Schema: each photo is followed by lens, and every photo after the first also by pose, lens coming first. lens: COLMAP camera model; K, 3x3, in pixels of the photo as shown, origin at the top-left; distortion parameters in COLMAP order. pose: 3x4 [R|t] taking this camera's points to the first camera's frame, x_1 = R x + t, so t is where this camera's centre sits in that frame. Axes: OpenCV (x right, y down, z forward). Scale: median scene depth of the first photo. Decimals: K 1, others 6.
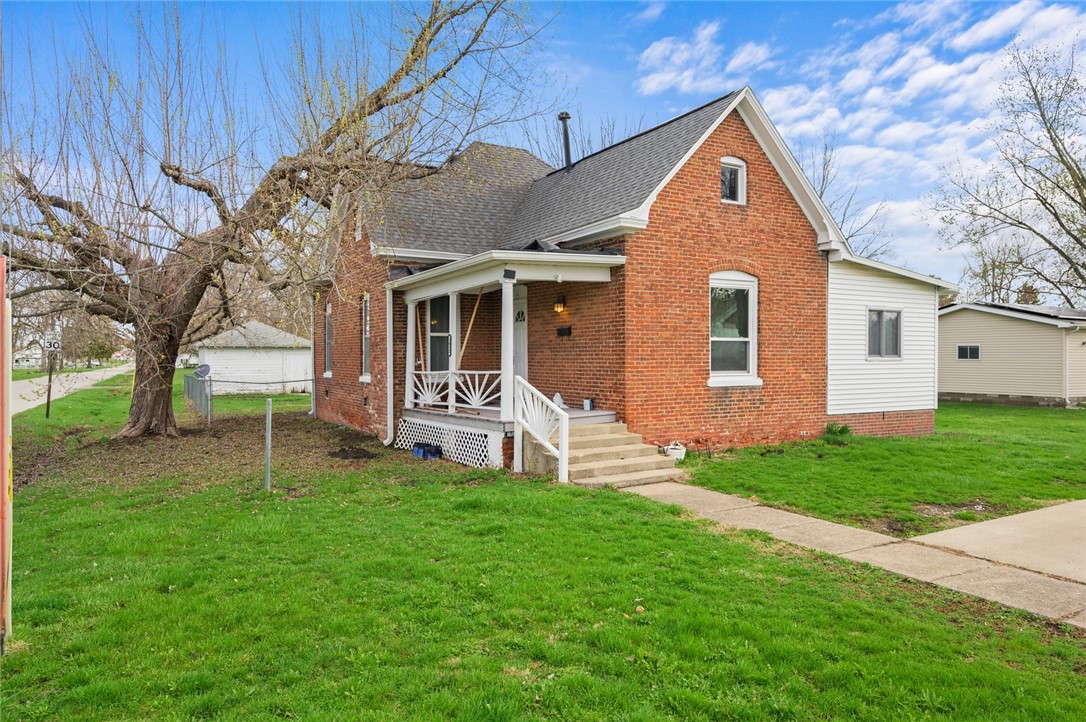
lens RADIAL K [[701.8, 0, 544.1], [0, 701.8, 363.1], [0, 0, 1]] dist [-0.002914, -0.000656]
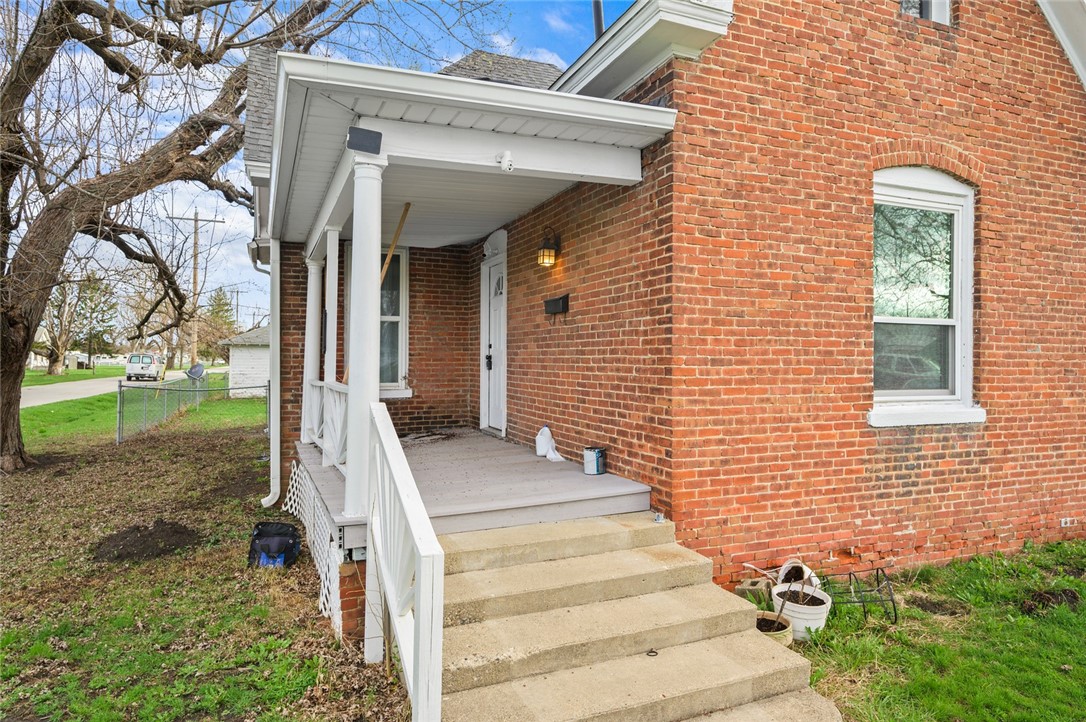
lens RADIAL K [[669.7, 0, 543.5], [0, 669.7, 355.8], [0, 0, 1]] dist [0.001491, -0.001569]
pose [[0.992533, 0.007855, -0.121723, 0.082937], [-0.009551, 0.999865, -0.013351, -0.003143], [0.121601, 0.014414, 0.992474, 0.565754]]
